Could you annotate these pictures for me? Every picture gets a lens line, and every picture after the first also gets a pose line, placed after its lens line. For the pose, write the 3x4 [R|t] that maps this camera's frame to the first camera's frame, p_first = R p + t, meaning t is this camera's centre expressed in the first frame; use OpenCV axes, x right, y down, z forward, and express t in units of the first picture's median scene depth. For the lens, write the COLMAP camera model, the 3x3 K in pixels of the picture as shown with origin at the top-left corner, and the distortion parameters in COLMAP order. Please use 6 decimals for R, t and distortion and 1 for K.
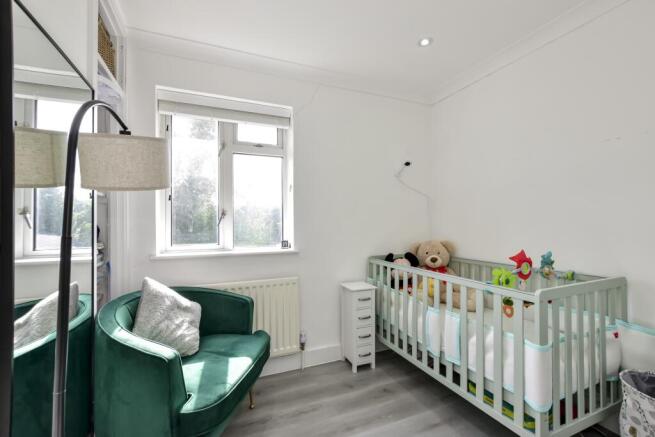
lens RADIAL K [[287.9, 0, 331.3], [0, 287.9, 219.1], [0, 0, 1]] dist [0.000183, -0.000042]
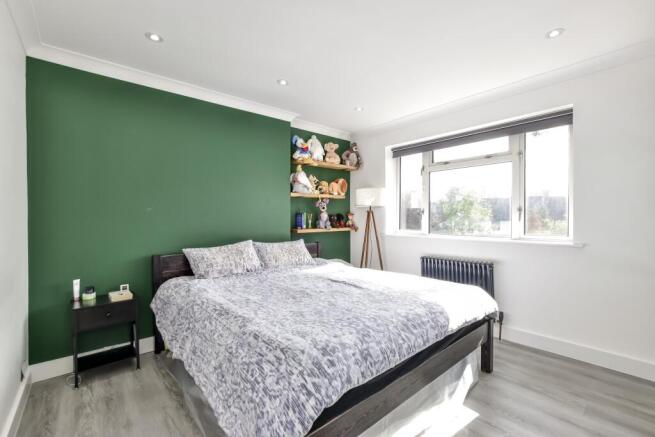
lens RADIAL K [[287.9, 0, 331.3], [0, 287.9, 219.1], [0, 0, 1]] dist [0.000183, -0.000042]
pose [[0.305647, 0.018038, -0.951974, 1.058273], [0.013480, 0.999638, 0.023269, 0.002184], [0.952049, -0.019945, 0.305294, -0.071469]]
